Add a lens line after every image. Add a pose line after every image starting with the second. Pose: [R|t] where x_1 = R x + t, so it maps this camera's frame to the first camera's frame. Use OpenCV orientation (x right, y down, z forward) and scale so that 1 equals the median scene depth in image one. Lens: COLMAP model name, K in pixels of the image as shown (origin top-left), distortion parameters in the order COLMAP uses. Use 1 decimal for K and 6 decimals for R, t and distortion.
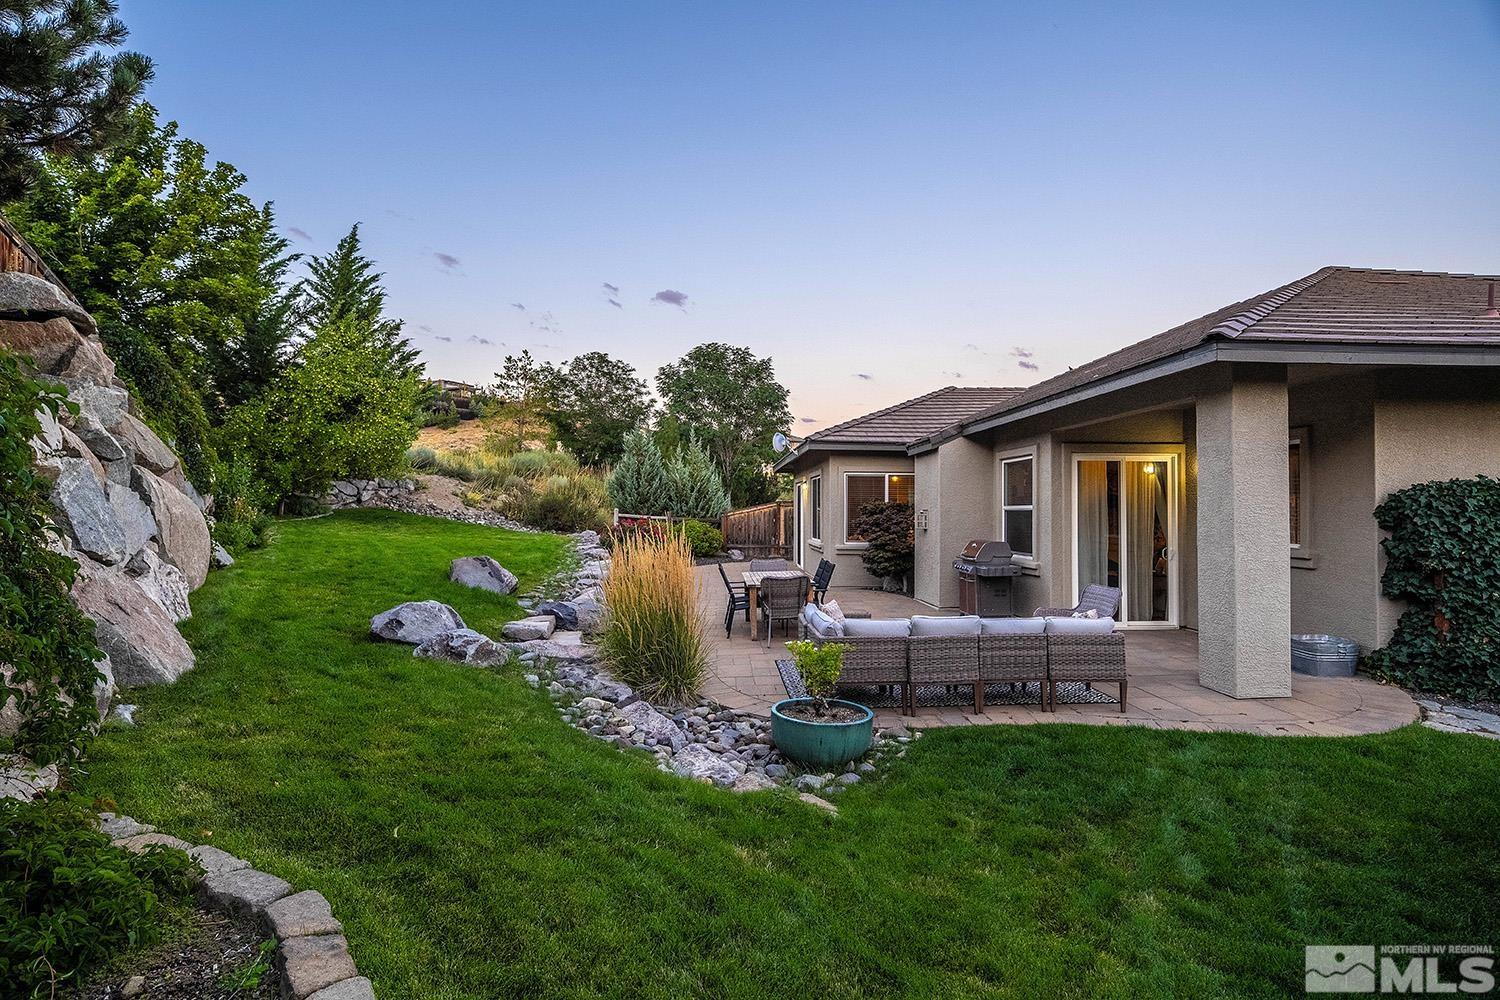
lens RADIAL K [[738.0, 0, 746.2], [0, 738.0, 502.7], [0, 0, 1]] dist [0.005134, -0.003345]
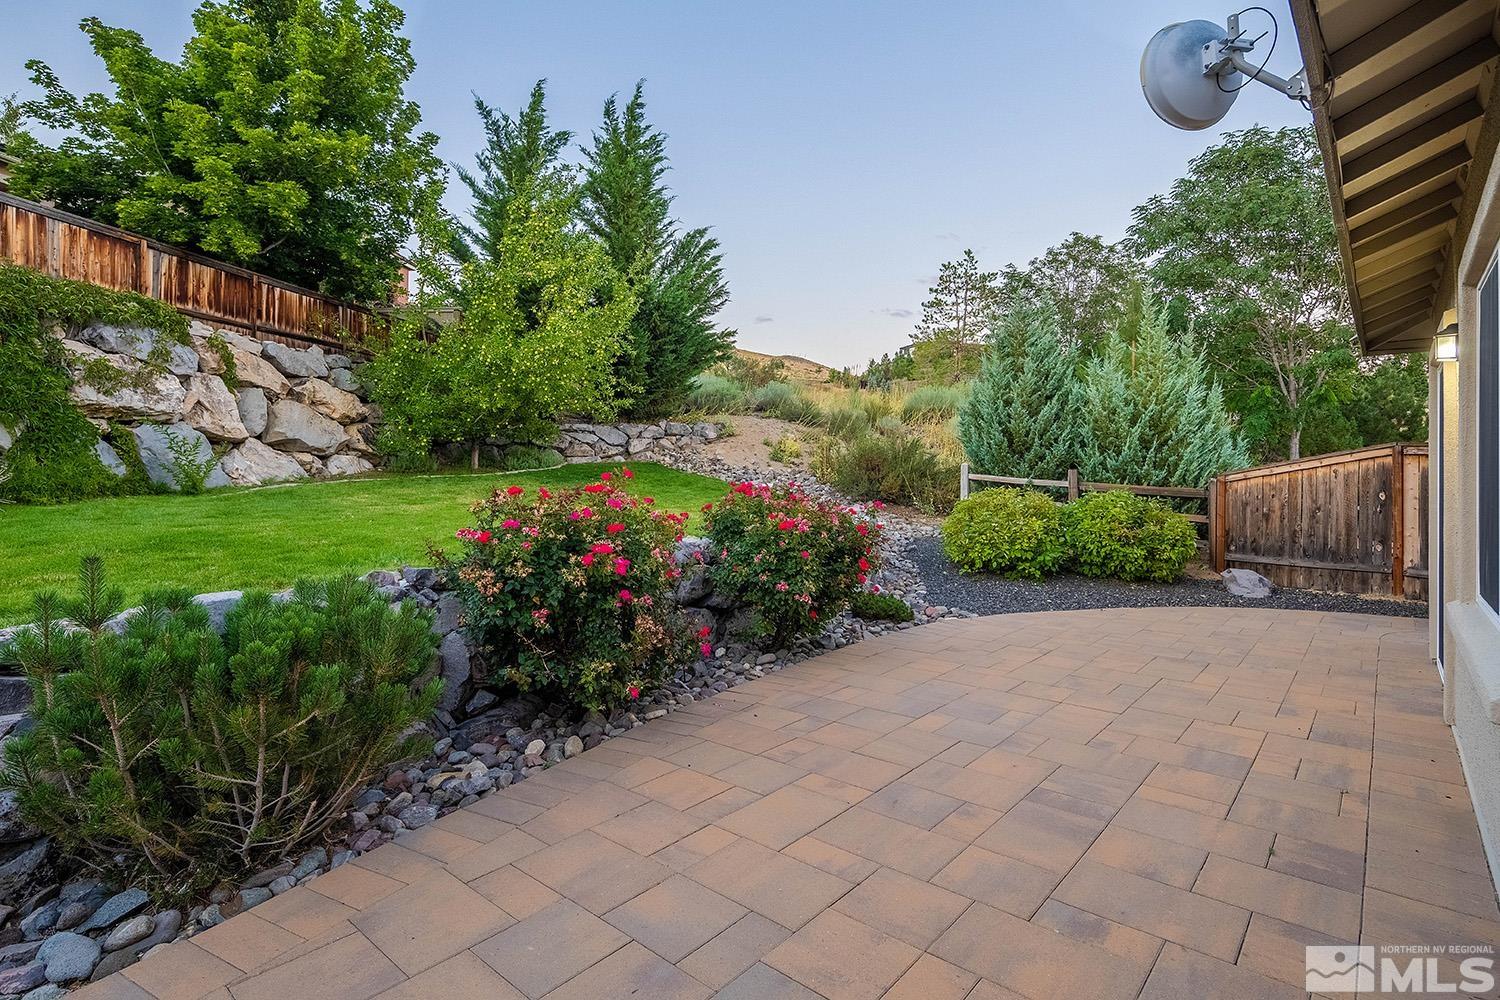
lens RADIAL K [[738.0, 0, 721.9], [0, 738.0, 465.0], [0, 0, 1]] dist [0.005134, -0.003345]
pose [[0.718350, 0.002498, -0.695677, 0.054456], [-0.002297, 0.999997, 0.001219, 0.008490], [0.695678, 0.000722, 0.718353, 0.496504]]
